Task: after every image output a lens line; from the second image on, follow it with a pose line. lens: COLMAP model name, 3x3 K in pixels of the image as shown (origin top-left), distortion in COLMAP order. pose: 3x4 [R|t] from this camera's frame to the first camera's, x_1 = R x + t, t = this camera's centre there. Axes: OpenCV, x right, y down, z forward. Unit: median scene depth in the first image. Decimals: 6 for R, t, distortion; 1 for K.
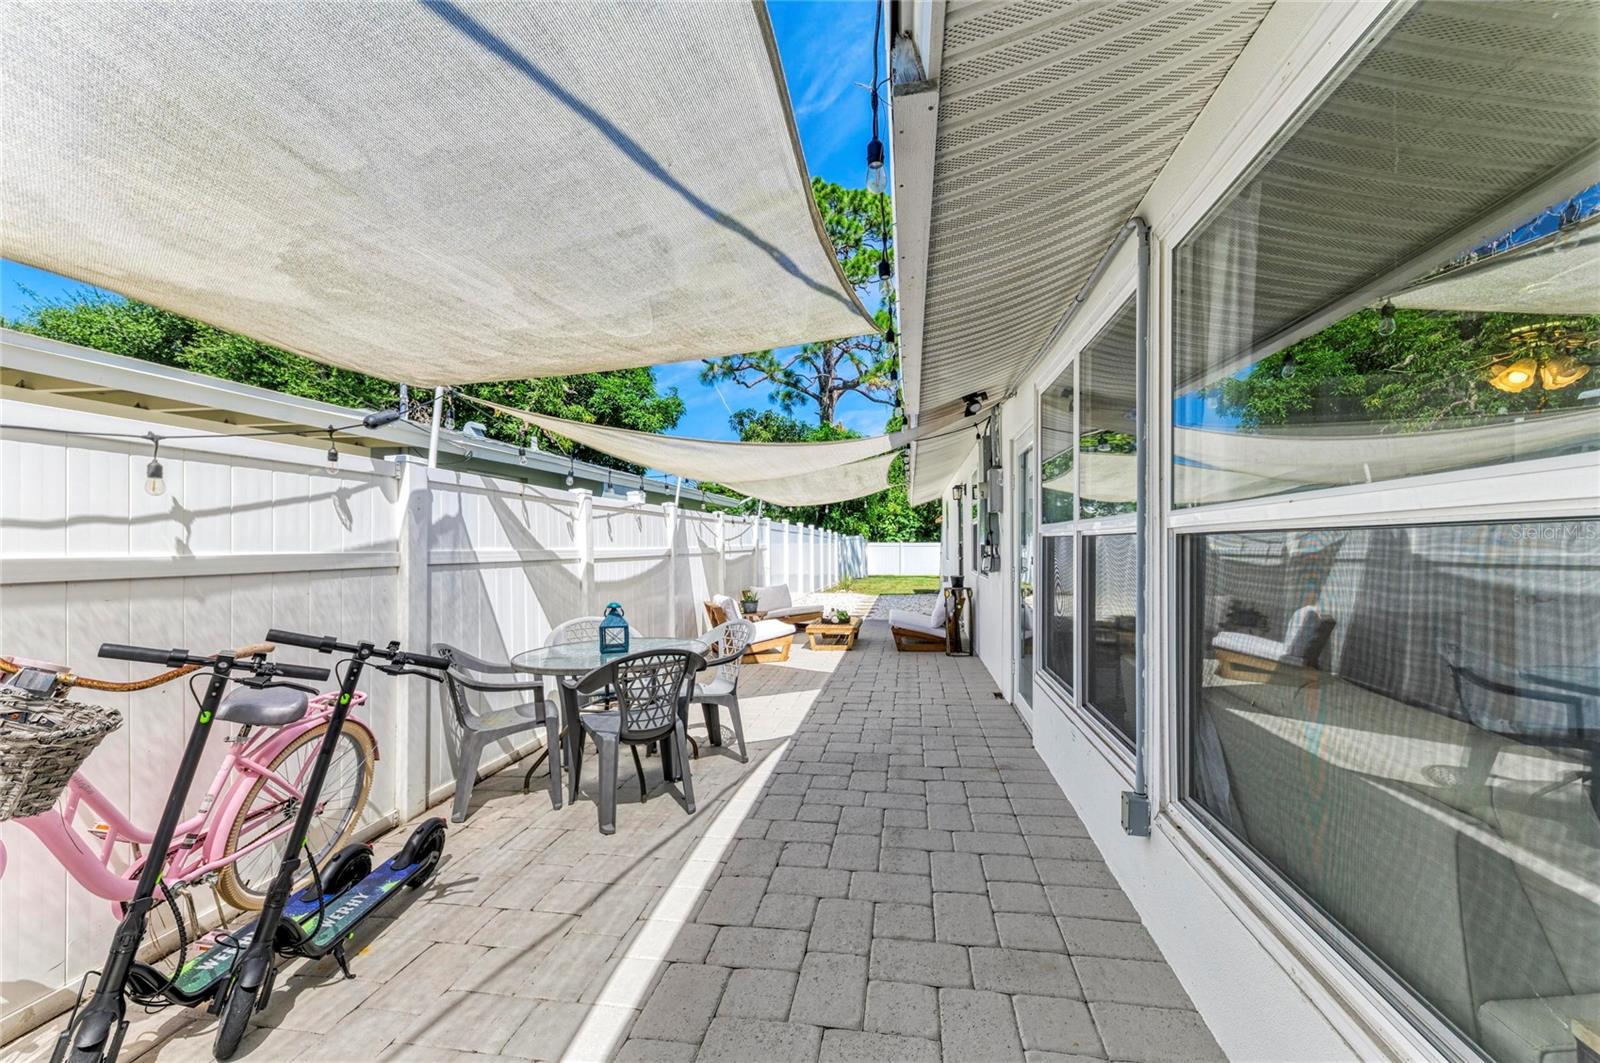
lens RADIAL K [[619.8, 0, 805.9], [0, 619.8, 542.1], [0, 0, 1]] dist [0.018871, -0.004872]
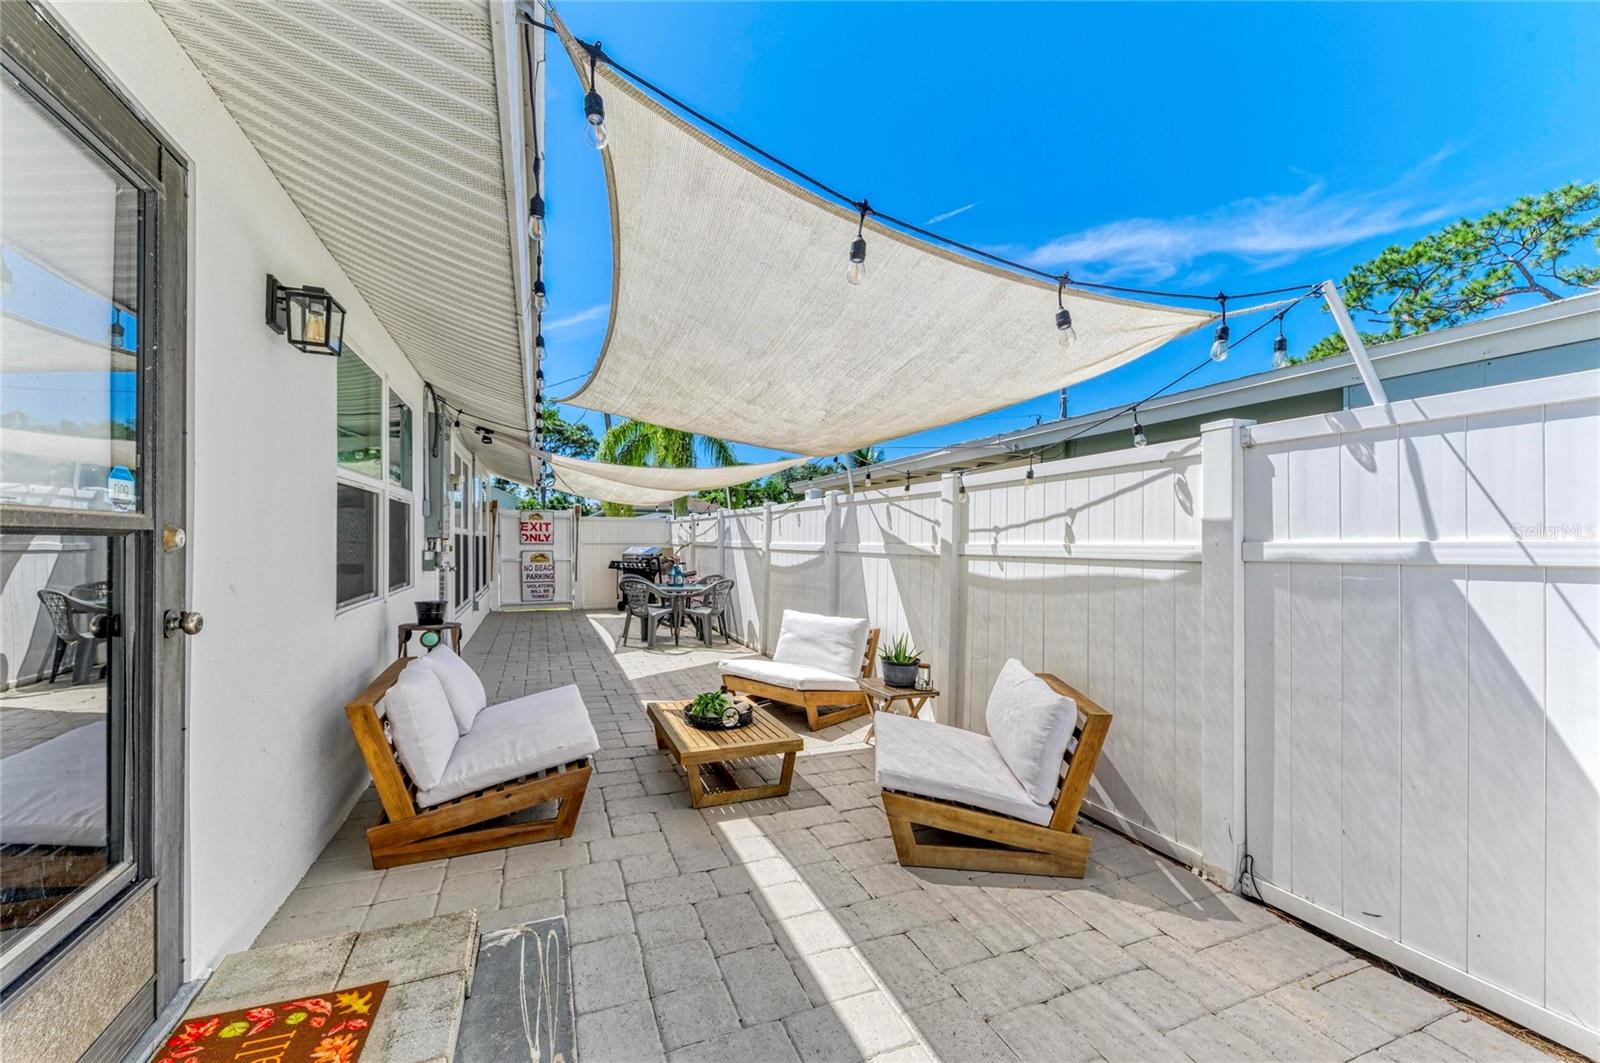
lens RADIAL K [[619.8, 0, 805.9], [0, 619.8, 542.1], [0, 0, 1]] dist [0.018871, -0.004872]
pose [[-0.837389, 0.002863, -0.546601, 0.638461], [0.001260, 0.999994, 0.003307, 0.010633], [0.546607, 0.002080, -0.837387, 3.740110]]
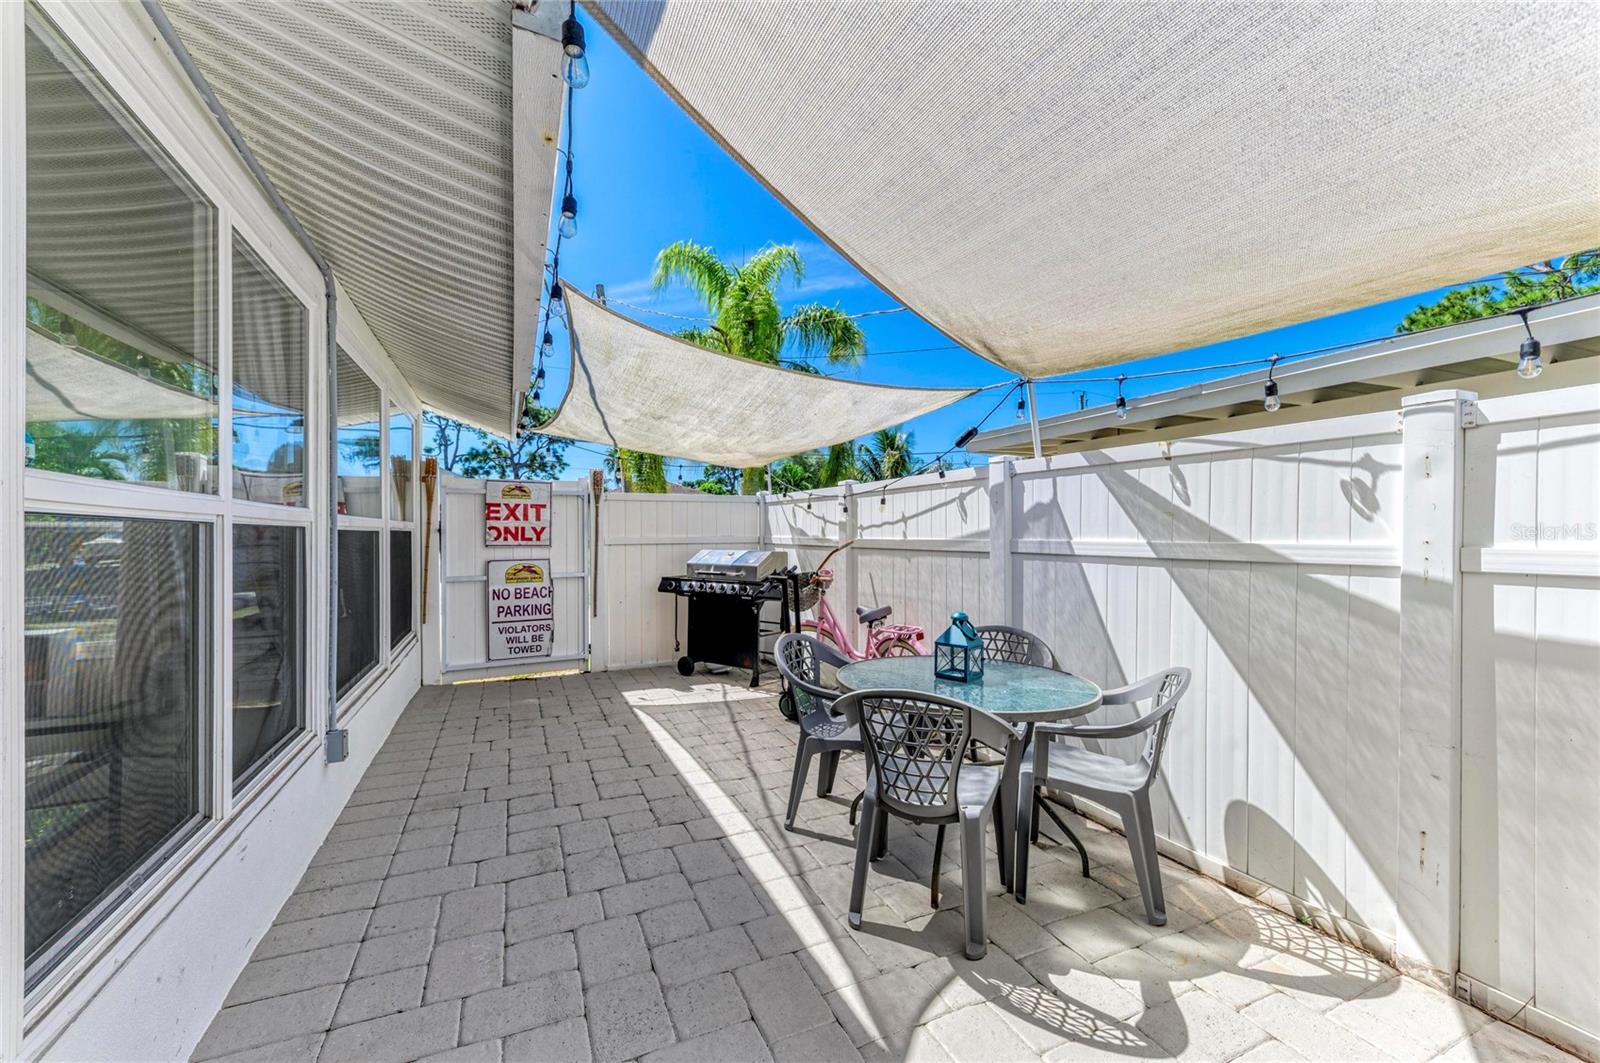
lens RADIAL K [[619.8, 0, 805.9], [0, 619.8, 542.1], [0, 0, 1]] dist [0.018871, -0.004872]
pose [[-0.820056, 0.013457, -0.572126, 0.293484], [0.007242, 0.999887, 0.013139, 0.001795], [0.572238, 0.006631, -0.820061, 1.653048]]
